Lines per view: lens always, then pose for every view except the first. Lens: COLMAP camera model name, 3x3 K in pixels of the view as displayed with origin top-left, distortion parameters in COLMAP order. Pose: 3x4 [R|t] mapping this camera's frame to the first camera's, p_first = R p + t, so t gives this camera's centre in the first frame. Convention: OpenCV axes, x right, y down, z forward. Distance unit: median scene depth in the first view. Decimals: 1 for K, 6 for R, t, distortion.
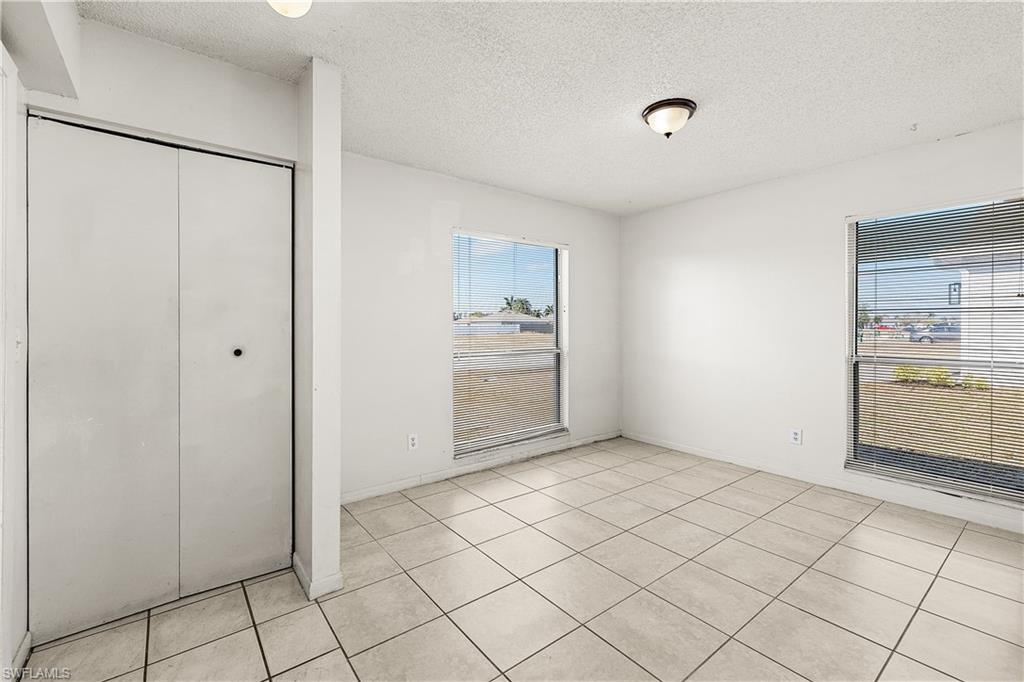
lens RADIAL K [[442.0, 0, 511.1], [0, 442.0, 328.8], [0, 0, 1]] dist [0.002520, 0.000063]
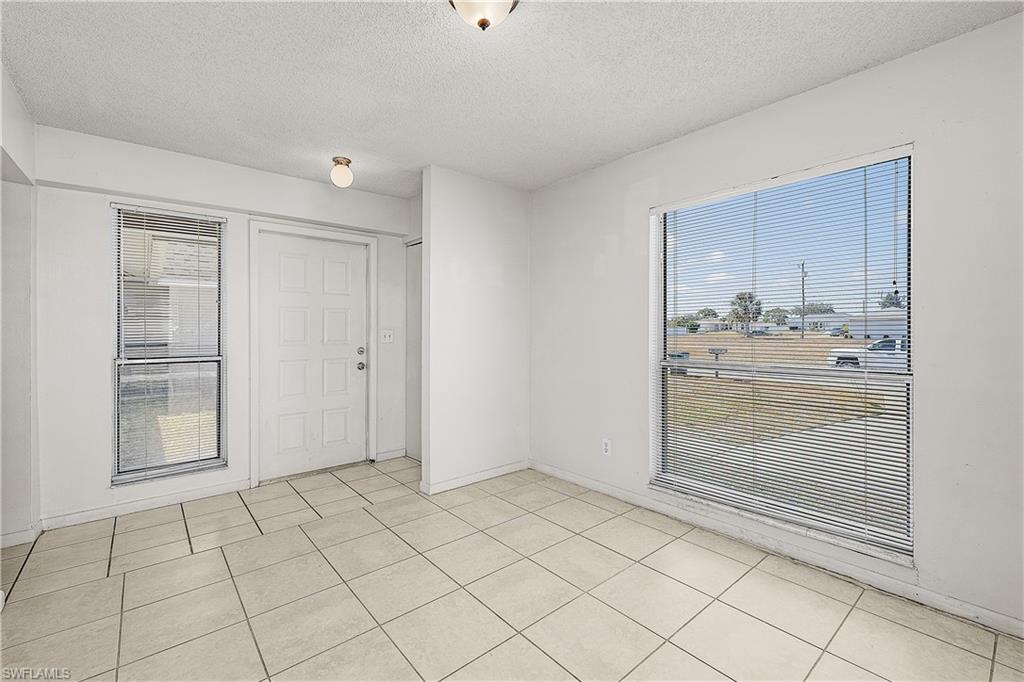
lens RADIAL K [[442.0, 0, 511.1], [0, 442.0, 328.8], [0, 0, 1]] dist [0.002520, 0.000063]
pose [[0.042744, -0.002678, -0.999082, 0.729692], [-0.004509, 0.999986, -0.002874, 0.002068], [0.999076, 0.004628, 0.042731, 0.750609]]
